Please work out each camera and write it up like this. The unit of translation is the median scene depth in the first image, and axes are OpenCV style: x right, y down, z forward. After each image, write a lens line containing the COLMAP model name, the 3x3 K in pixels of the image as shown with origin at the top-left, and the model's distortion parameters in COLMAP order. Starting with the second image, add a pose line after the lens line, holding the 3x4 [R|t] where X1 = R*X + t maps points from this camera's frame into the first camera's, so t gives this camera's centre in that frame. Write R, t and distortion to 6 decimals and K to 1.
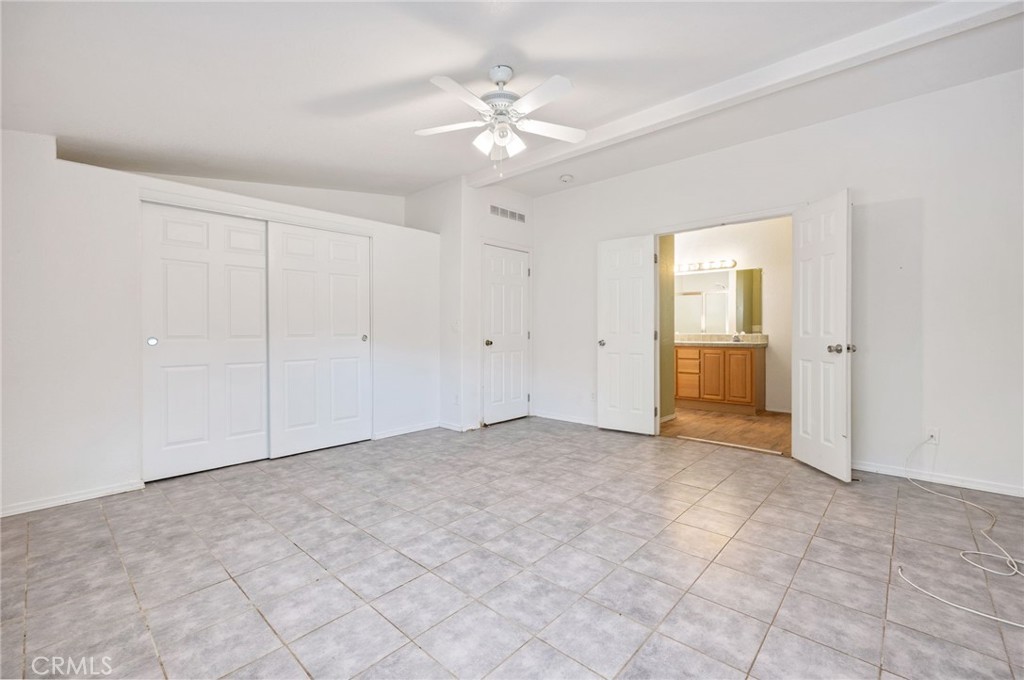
lens RADIAL K [[433.4, 0, 514.9], [0, 433.4, 343.3], [0, 0, 1]] dist [-0.001250, -0.000190]
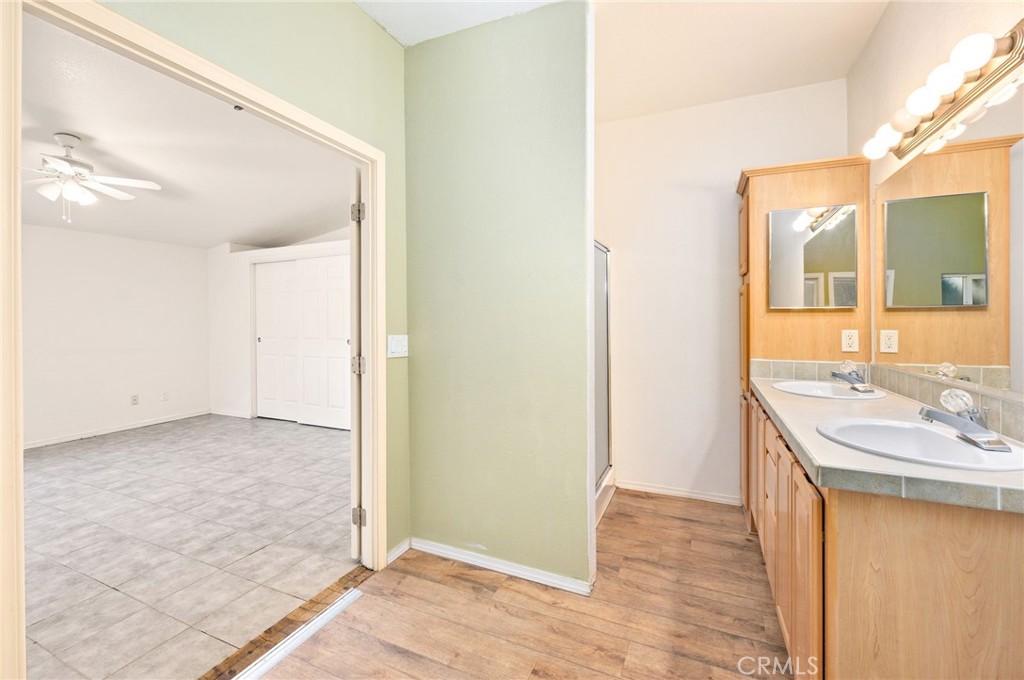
lens RADIAL K [[434.1, 0, 513.9], [0, 434.1, 324.7], [0, 0, 1]] dist [-0.001731, -0.000162]
pose [[0.312632, 0.011888, -0.949800, 1.347752], [-0.024157, 0.999698, 0.004561, -0.112357], [0.949567, 0.021519, 0.312825, 1.582079]]
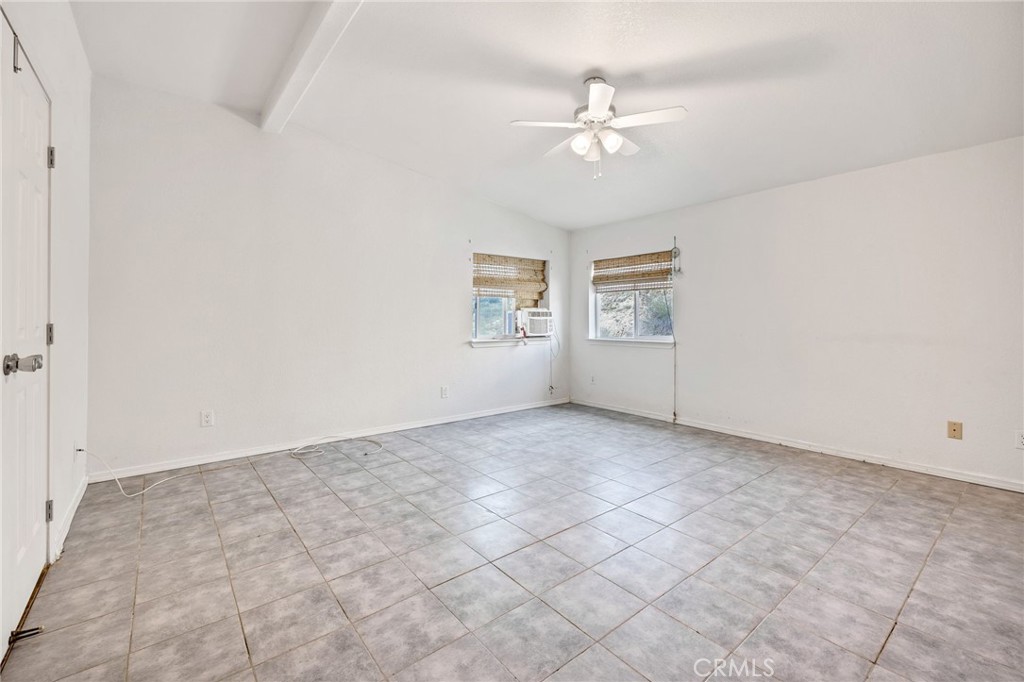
lens RADIAL K [[431.0, 0, 514.3], [0, 431.0, 314.3], [0, 0, 1]] dist [-0.002395, -0.000206]
pose [[-0.988108, 0.007183, 0.153591, 0.003825], [0.010507, 0.999728, 0.020843, -0.061431], [-0.153399, 0.022209, -0.987915, 1.831080]]
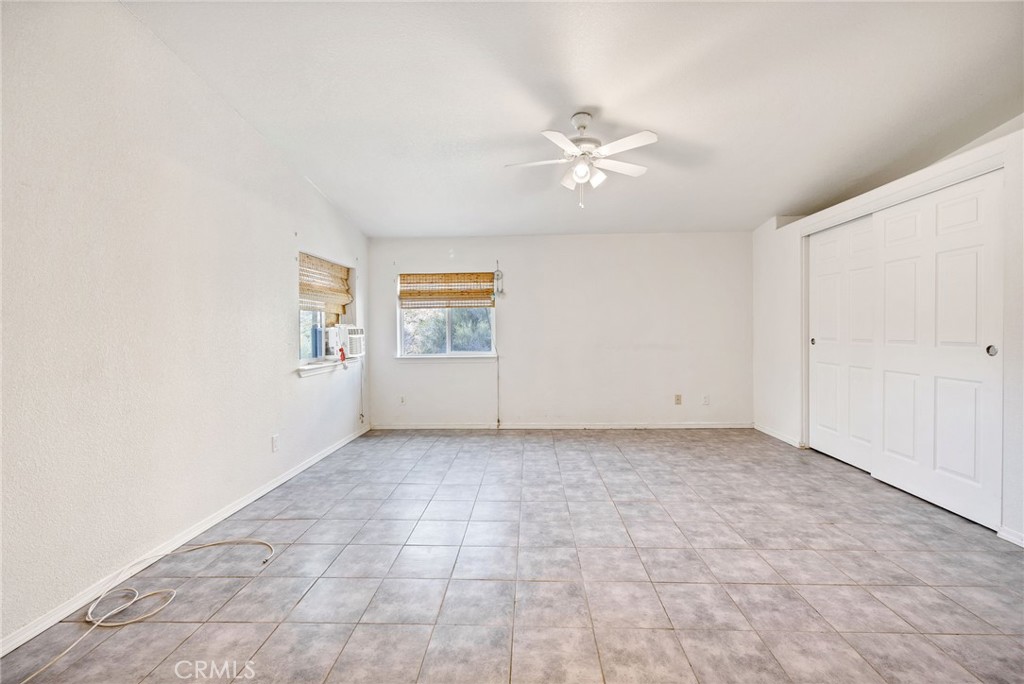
lens RADIAL K [[427.5, 0, 509.8], [0, 427.5, 335.3], [0, 0, 1]] dist [-0.001805, -0.000141]
pose [[-0.768691, 0.020228, -0.639301, 0.757237], [-0.007623, 0.999139, 0.040779, -0.076786], [0.639575, 0.036220, -0.767875, 1.536843]]
